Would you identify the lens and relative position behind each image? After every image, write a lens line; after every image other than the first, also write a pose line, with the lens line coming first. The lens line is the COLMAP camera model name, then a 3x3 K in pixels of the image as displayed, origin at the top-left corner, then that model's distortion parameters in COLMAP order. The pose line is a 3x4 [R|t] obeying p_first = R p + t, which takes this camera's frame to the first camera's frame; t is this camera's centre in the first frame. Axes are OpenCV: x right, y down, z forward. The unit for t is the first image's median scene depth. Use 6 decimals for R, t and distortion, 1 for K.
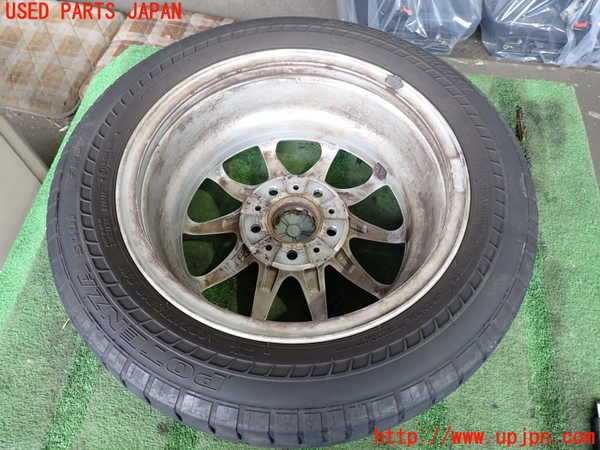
lens RADIAL K [[448.0, 0, 300.0], [0, 448.0, 225.0], [0, 0, 1]] dist [-0.001771, -0.003459]
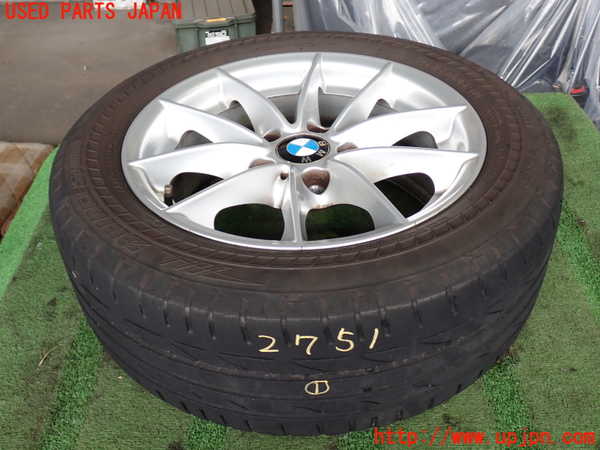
lens RADIAL K [[626.2, 0, 300.0], [0, 626.2, 225.0], [0, 0, 1]] dist [0.011326, 0.008178]
pose [[0.990176, -0.122368, 0.067659, -0.079414], [0.138577, 0.923363, -0.358048, 0.349707], [-0.018660, 0.363906, 0.931249, -0.124480]]
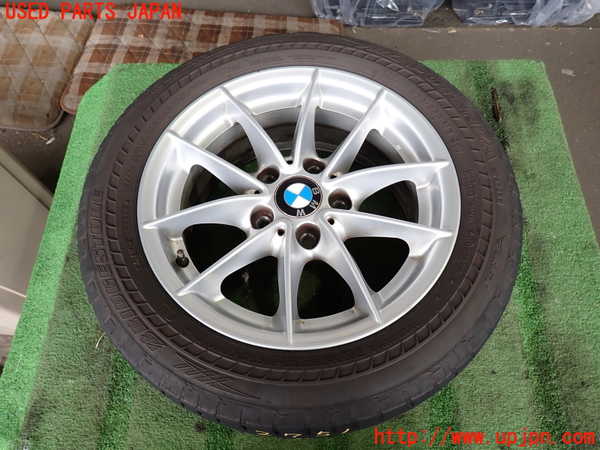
lens RADIAL K [[448.0, 0, 300.0], [0, 448.0, 225.0], [0, 0, 1]] dist [-0.001771, -0.003459]
pose [[0.993797, -0.109623, 0.018711, -0.018773], [0.108257, 0.992136, 0.062821, -0.060173], [-0.025451, -0.060406, 0.997849, -0.059700]]
